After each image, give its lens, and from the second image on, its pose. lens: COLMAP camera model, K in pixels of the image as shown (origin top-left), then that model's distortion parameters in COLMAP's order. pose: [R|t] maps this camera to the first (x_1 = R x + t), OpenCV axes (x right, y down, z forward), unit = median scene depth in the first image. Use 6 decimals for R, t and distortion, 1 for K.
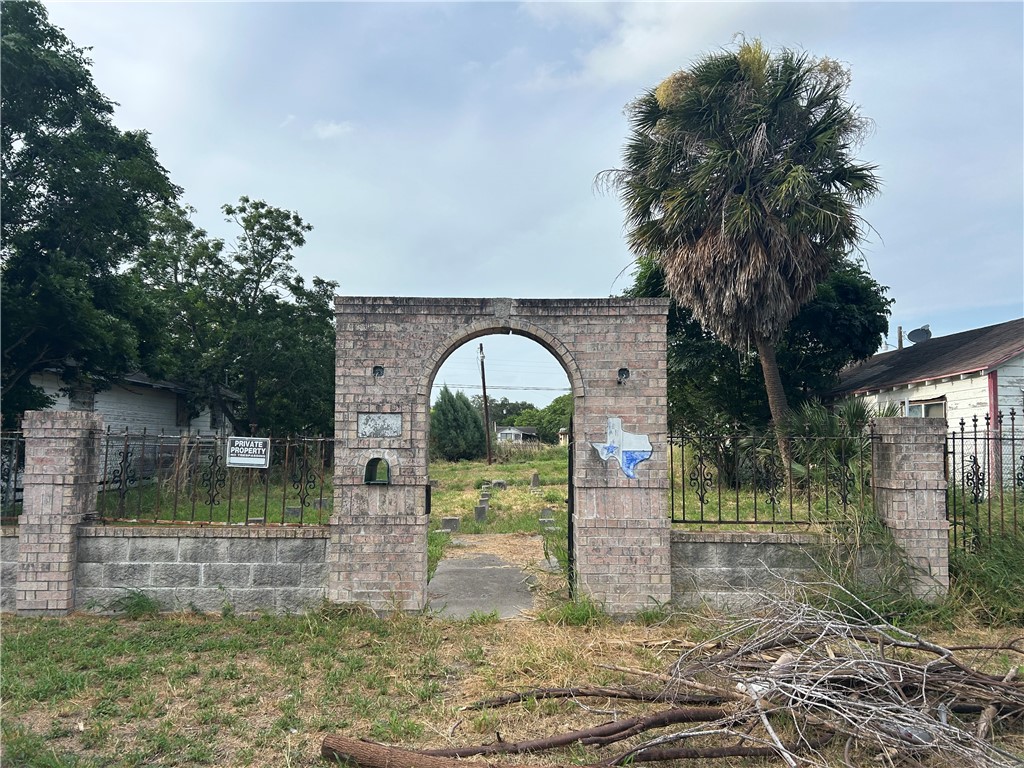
lens RADIAL K [[768.9, 0, 515.3], [0, 768.9, 389.3], [0, 0, 1]] dist [0.070225, -0.087462]
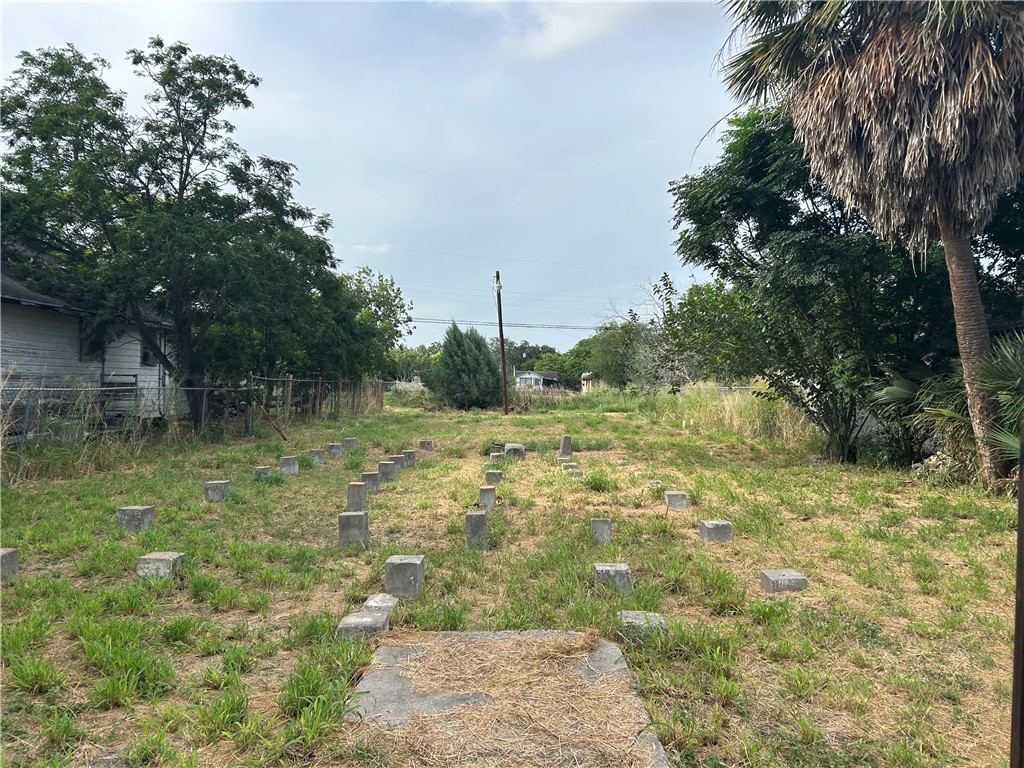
lens RADIAL K [[774.9, 0, 507.3], [0, 774.9, 386.5], [0, 0, 1]] dist [0.061574, -0.068073]
pose [[0.999244, 0.016758, -0.035070, -0.014814], [-0.014333, 0.997563, 0.068280, 0.059883], [0.036128, -0.067726, 0.997050, 1.032762]]
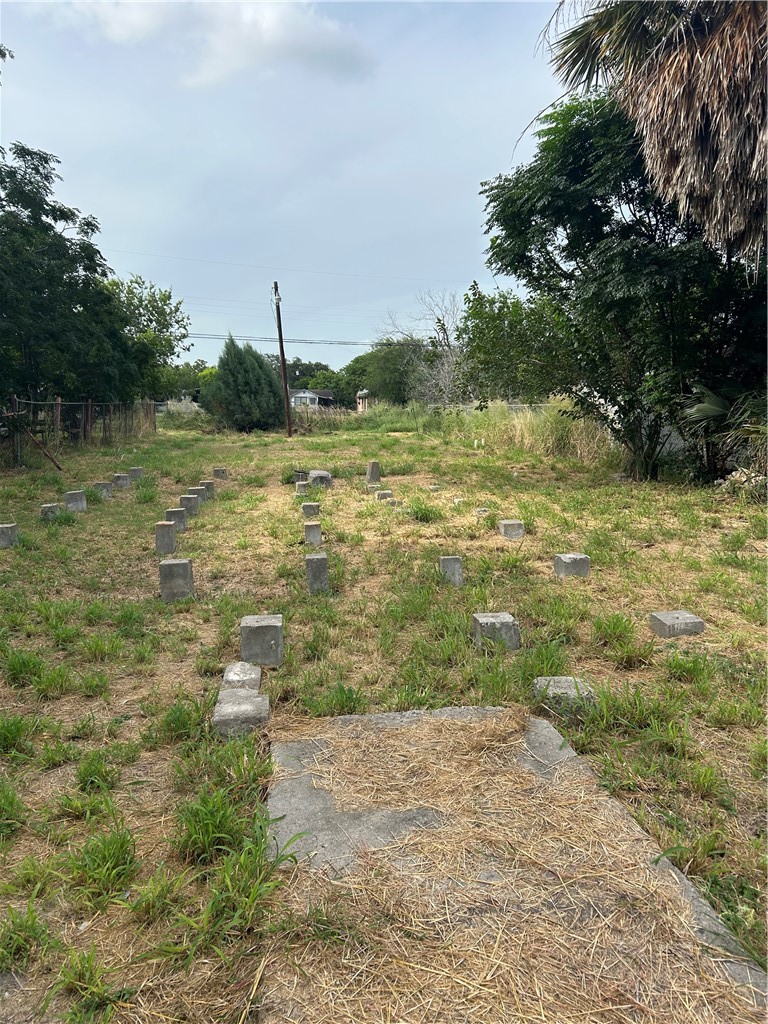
lens RADIAL K [[773.6, 0, 378.5], [0, 773.6, 512.7], [0, 0, 1]] dist [0.061796, -0.070334]
pose [[0.995636, -0.009638, 0.092824, -0.113306], [-0.009528, 0.978958, 0.203837, 0.057791], [-0.092836, -0.203832, 0.974594, 1.165070]]
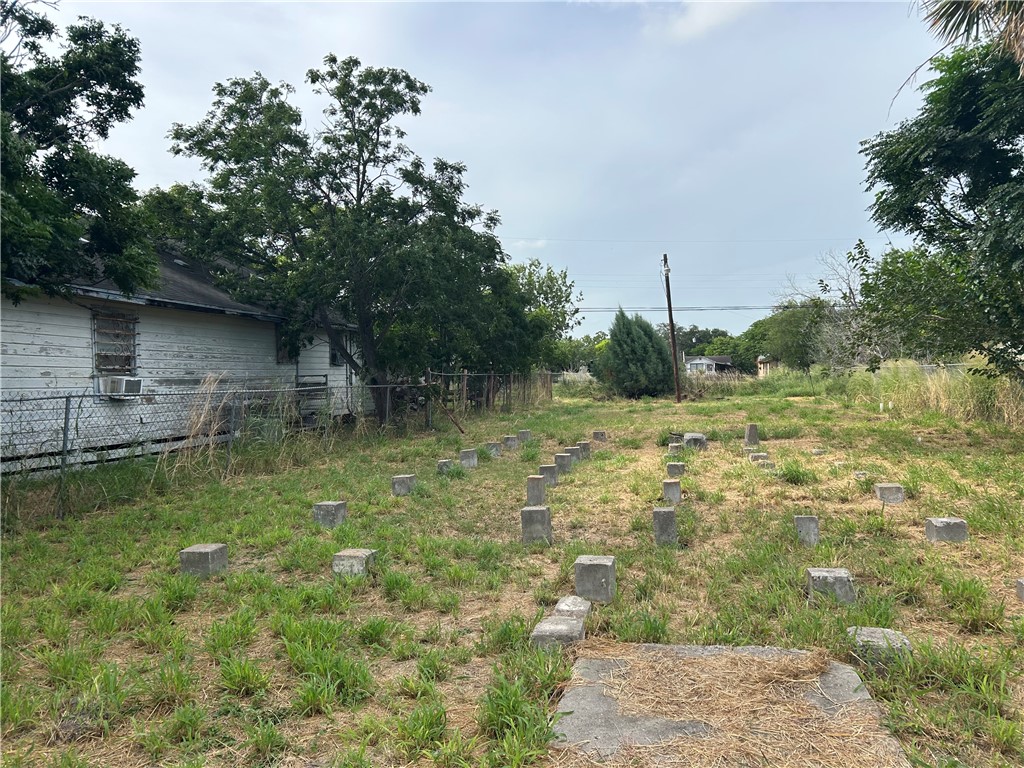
lens RADIAL K [[774.5, 0, 515.5], [0, 774.5, 381.2], [0, 0, 1]] dist [0.069949, -0.085736]
pose [[0.971345, -0.017059, -0.237059, -0.039990], [0.035215, 0.996742, 0.072566, 0.063243], [0.235049, -0.078835, 0.968781, 1.083276]]
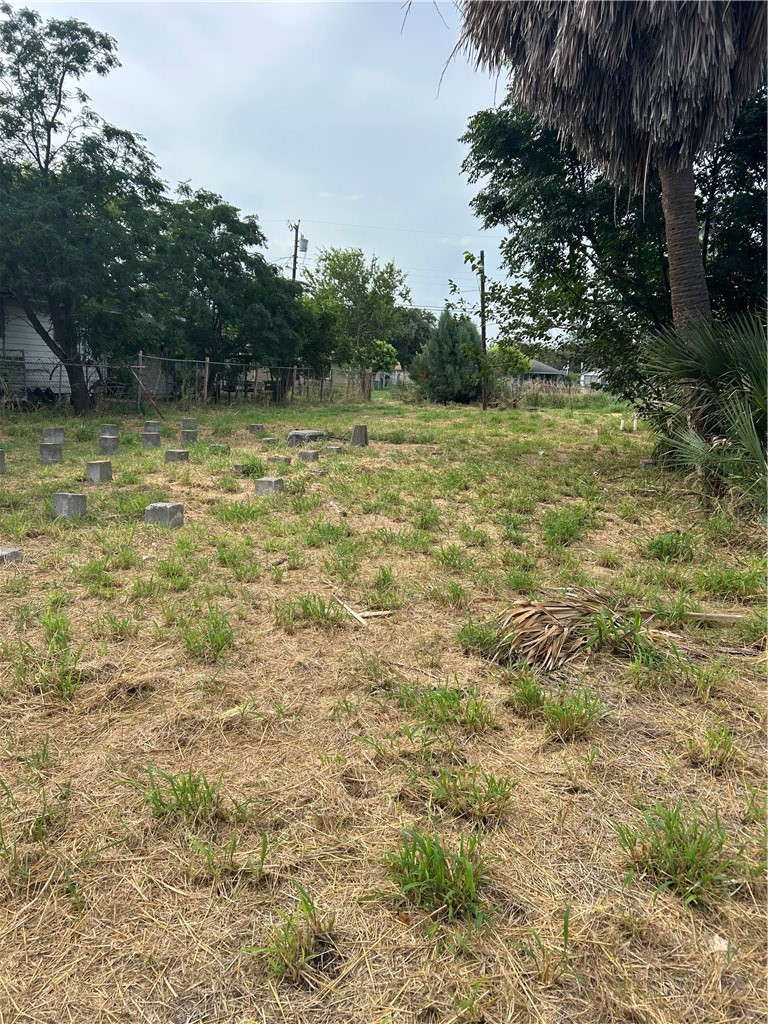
lens RADIAL K [[774.5, 0, 372.4], [0, 774.5, 503.3], [0, 0, 1]] dist [0.060578, -0.065368]
pose [[0.943963, 0.095655, -0.315886, 0.840082], [-0.023582, 0.974182, 0.224529, 0.096207], [0.329207, -0.204498, 0.921848, 1.339850]]
